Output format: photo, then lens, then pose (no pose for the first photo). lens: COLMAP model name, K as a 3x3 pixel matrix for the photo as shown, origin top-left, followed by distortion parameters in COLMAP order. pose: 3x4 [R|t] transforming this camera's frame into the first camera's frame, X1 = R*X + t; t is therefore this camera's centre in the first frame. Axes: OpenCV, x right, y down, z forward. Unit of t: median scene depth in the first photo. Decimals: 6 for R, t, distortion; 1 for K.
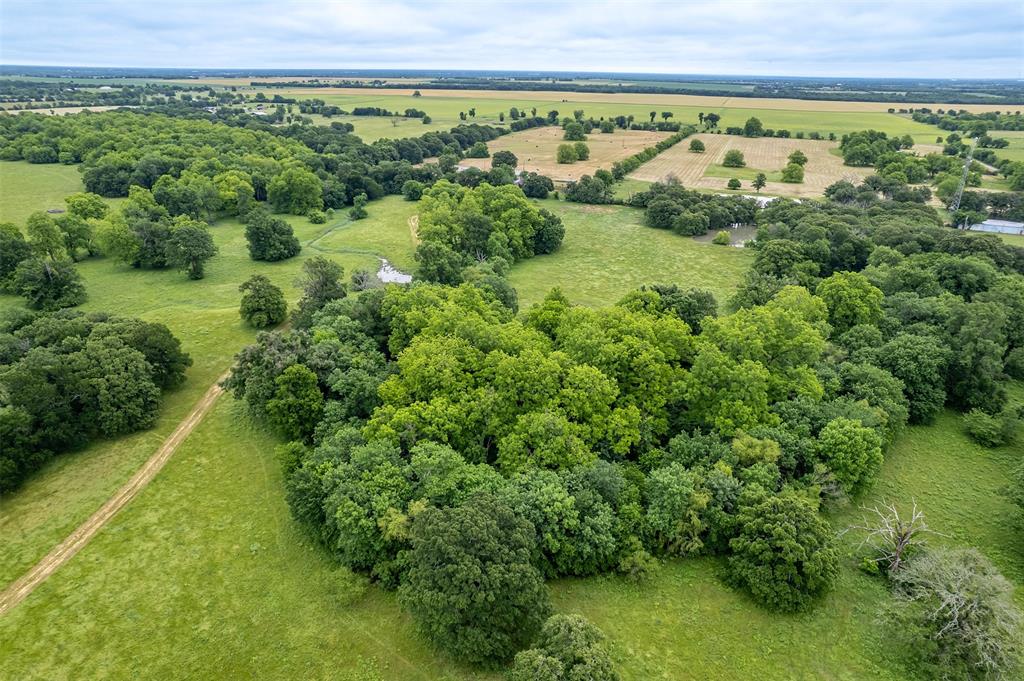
lens RADIAL K [[655.3, 0, 514.2], [0, 655.3, 341.5], [0, 0, 1]] dist [-0.077630, 0.072294]
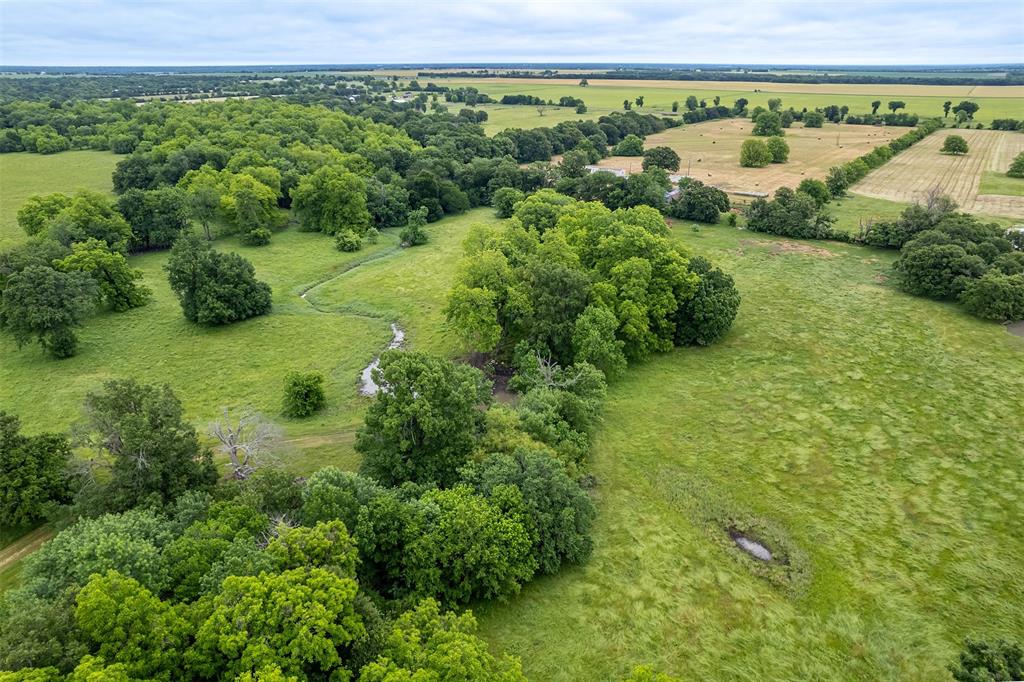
lens RADIAL K [[681.8, 0, 516.9], [0, 681.8, 339.8], [0, 0, 1]] dist [-0.072946, 0.066638]
pose [[0.968569, 0.080354, -0.235410, 0.020642], [-0.082456, 0.996594, 0.000918, -0.072643], [0.234682, 0.018522, 0.971896, 0.255883]]
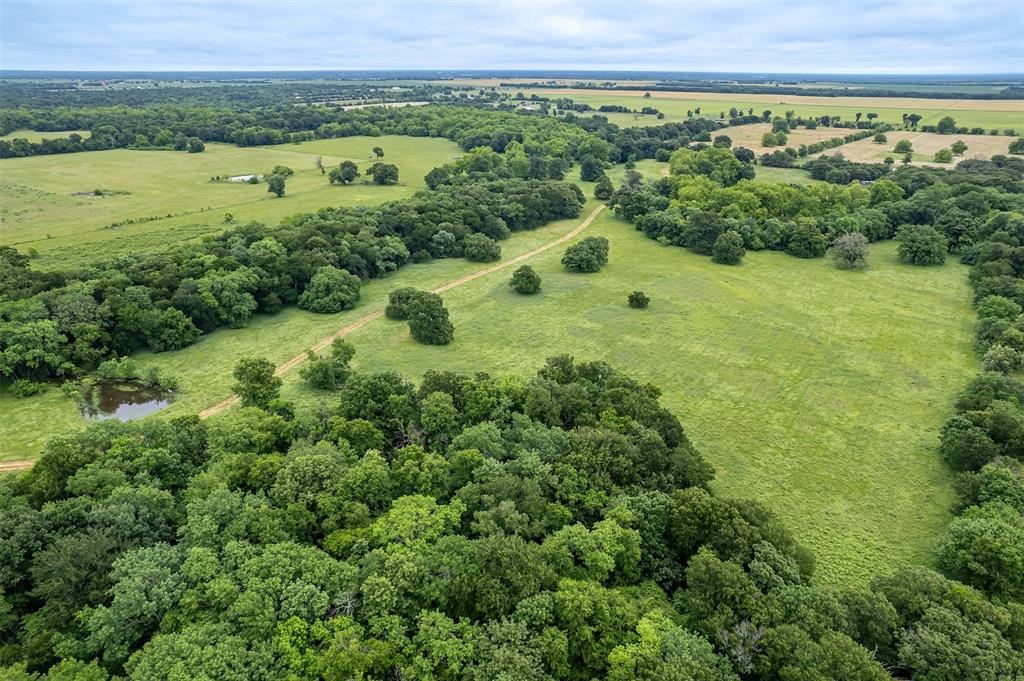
lens RADIAL K [[655.3, 0, 514.2], [0, 655.3, 341.5], [0, 0, 1]] dist [-0.077630, 0.072294]
pose [[0.951979, 0.109706, -0.285833, 0.003931], [-0.110094, 0.993812, 0.014765, 0.185350], [0.285684, 0.017413, 0.958166, -0.485043]]
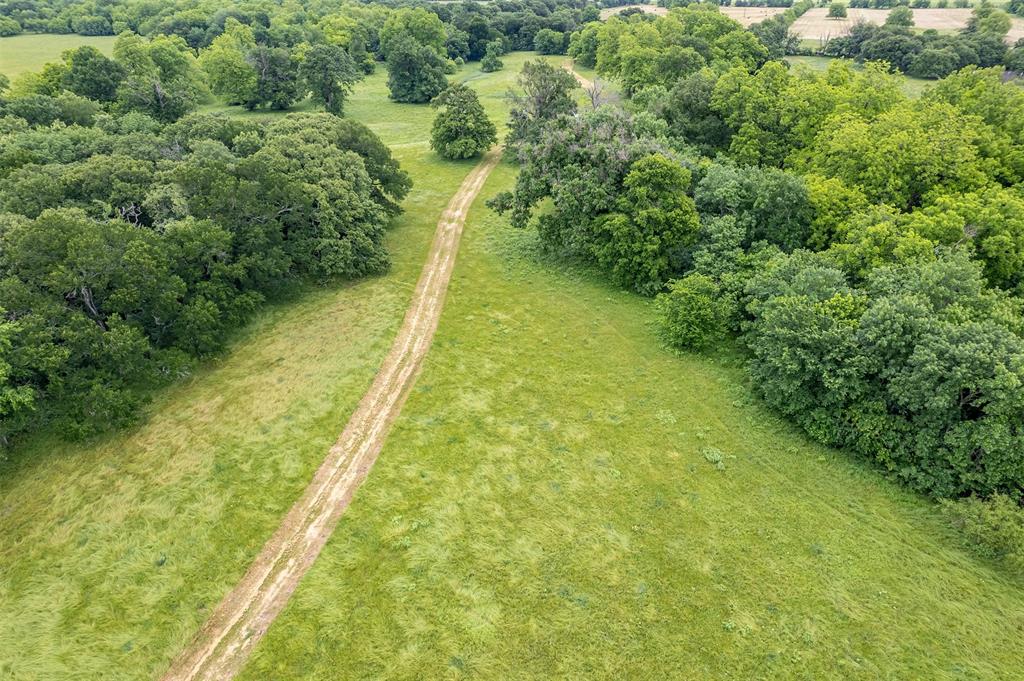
lens RADIAL K [[655.3, 0, 514.2], [0, 655.3, 341.5], [0, 0, 1]] dist [-0.077630, 0.072294]
pose [[0.998766, 0.007028, -0.049162, -0.119074], [-0.001177, 0.993010, 0.118026, 0.037153], [0.049648, -0.117823, 0.991793, 0.107979]]
